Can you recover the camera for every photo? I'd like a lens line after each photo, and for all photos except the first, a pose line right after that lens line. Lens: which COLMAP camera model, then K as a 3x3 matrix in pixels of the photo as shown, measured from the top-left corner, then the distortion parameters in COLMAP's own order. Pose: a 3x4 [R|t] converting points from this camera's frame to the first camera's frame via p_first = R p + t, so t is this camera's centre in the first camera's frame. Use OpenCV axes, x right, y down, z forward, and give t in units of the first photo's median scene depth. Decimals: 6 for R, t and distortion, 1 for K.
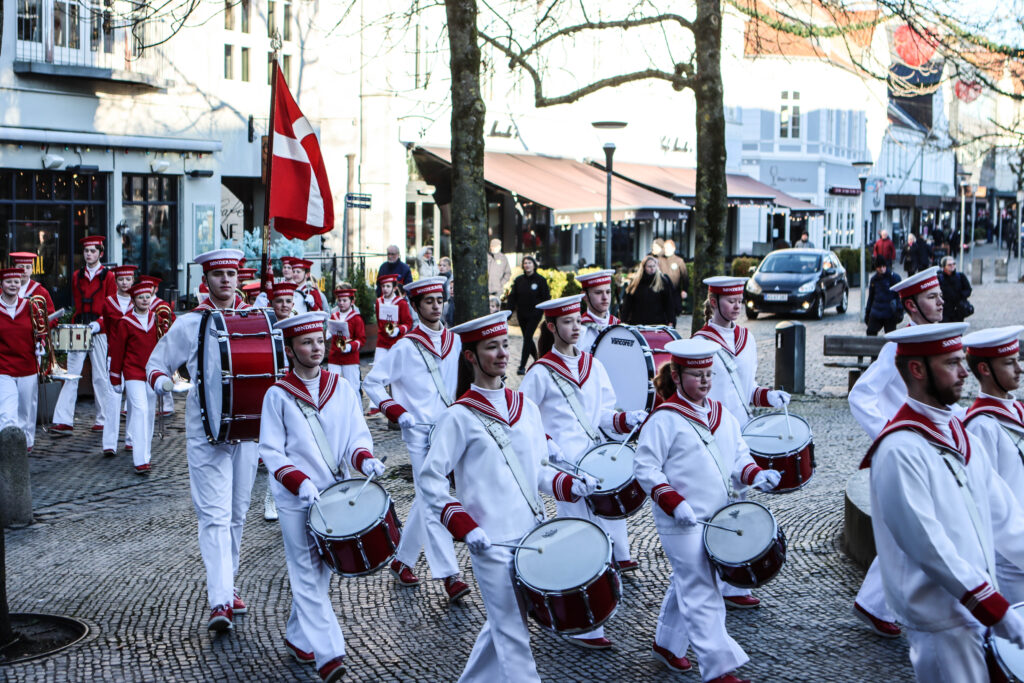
lens RADIAL K [[1744.5, 0, 512.0], [0, 1744.5, 341.5], [0, 0, 1]] dist [-0.073402, -0.124805]
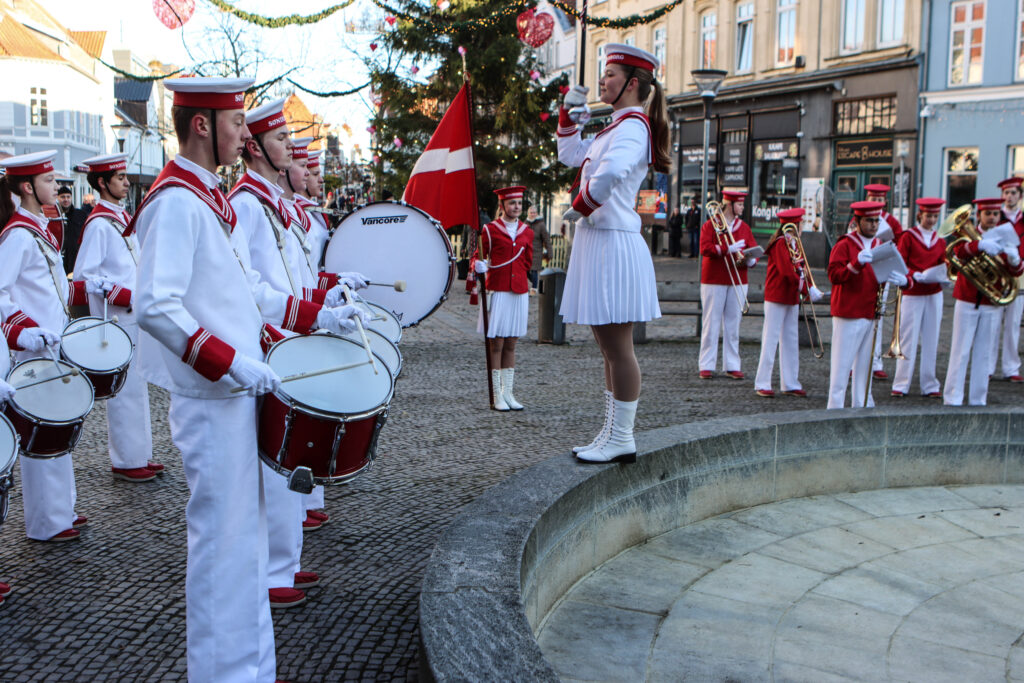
lens RADIAL K [[1146.2, 0, 515.3], [0, 1146.2, 353.8], [0, 0, 1]] dist [-0.150549, 0.208014]
pose [[0.847139, -0.067482, 0.527070, 0.014639], [0.033544, 0.996716, 0.073698, -0.001334], [-0.530312, -0.044752, 0.846621, 0.133514]]
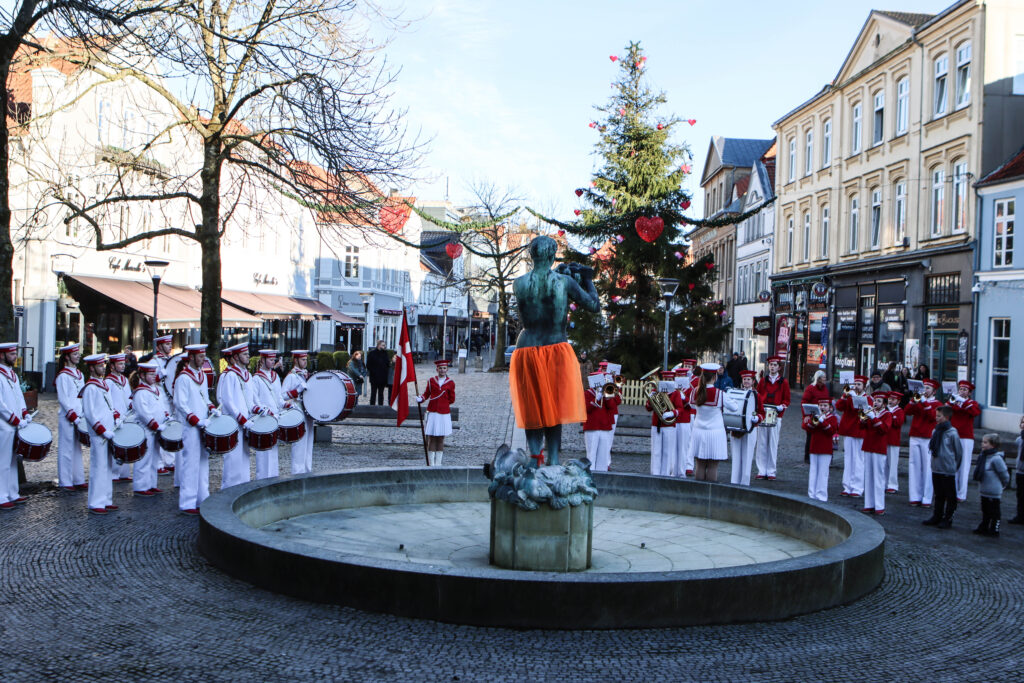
lens RADIAL K [[1146.2, 0, 515.3], [0, 1146.2, 353.8], [0, 0, 1]] dist [-0.150549, 0.208014]
pose [[0.963212, 0.016462, 0.268238, 0.029874], [-0.003185, 0.998751, -0.049857, 0.000785], [-0.268723, 0.047168, 0.962062, -0.009450]]
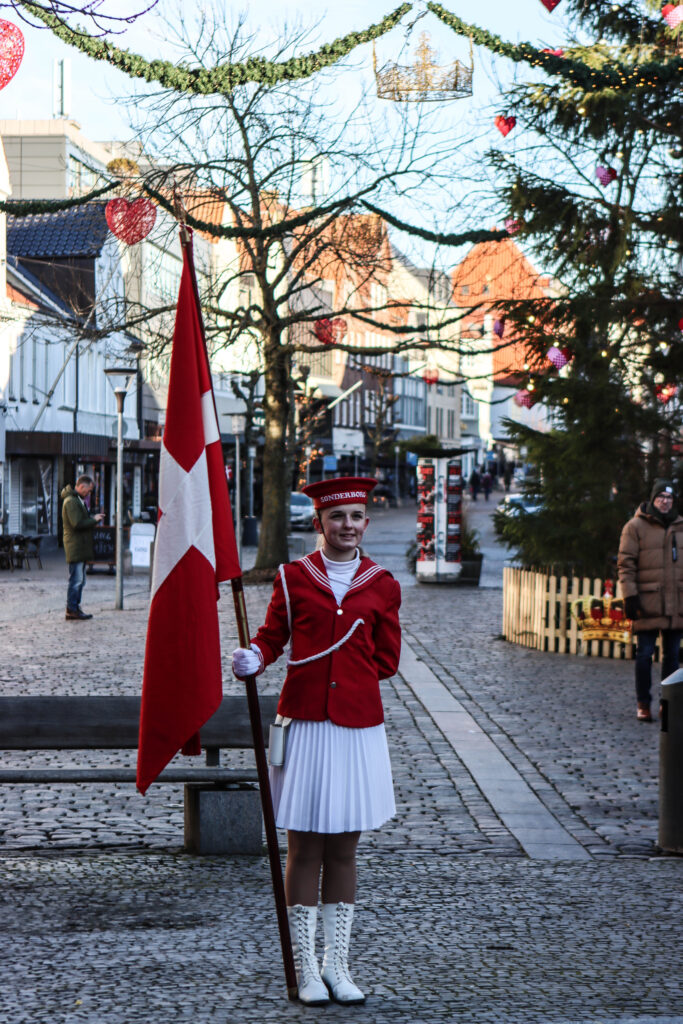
lens RADIAL K [[2929.6, 0, 341.6], [0, 2929.6, 538.0], [0, 0, 1]] dist [0.063051, 0.958644]
pose [[0.952330, -0.009125, 0.304934, 0.039928], [0.026249, 0.998297, -0.052101, -0.000300], [-0.303939, 0.057622, 0.950947, 0.108487]]
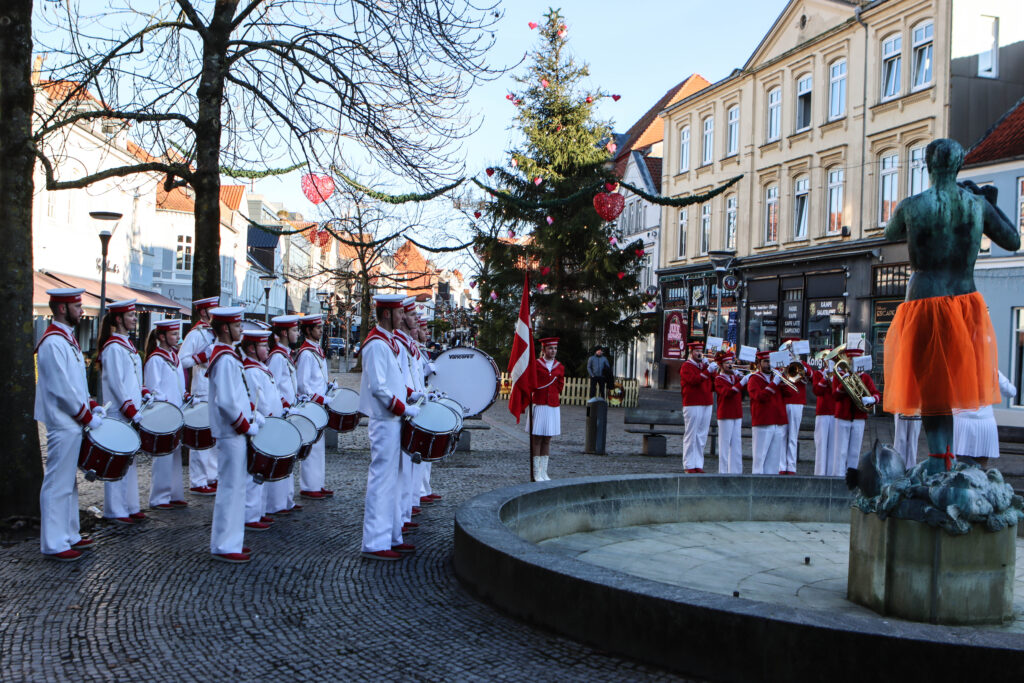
lens RADIAL K [[1146.2, 0, 515.3], [0, 1146.2, 353.8], [0, 0, 1]] dist [-0.150549, 0.208014]
pose [[0.892790, 0.019764, 0.450039, -0.011556], [0.005643, 0.998468, -0.055043, 0.003156], [-0.450438, 0.051681, 0.891311, 0.068494]]
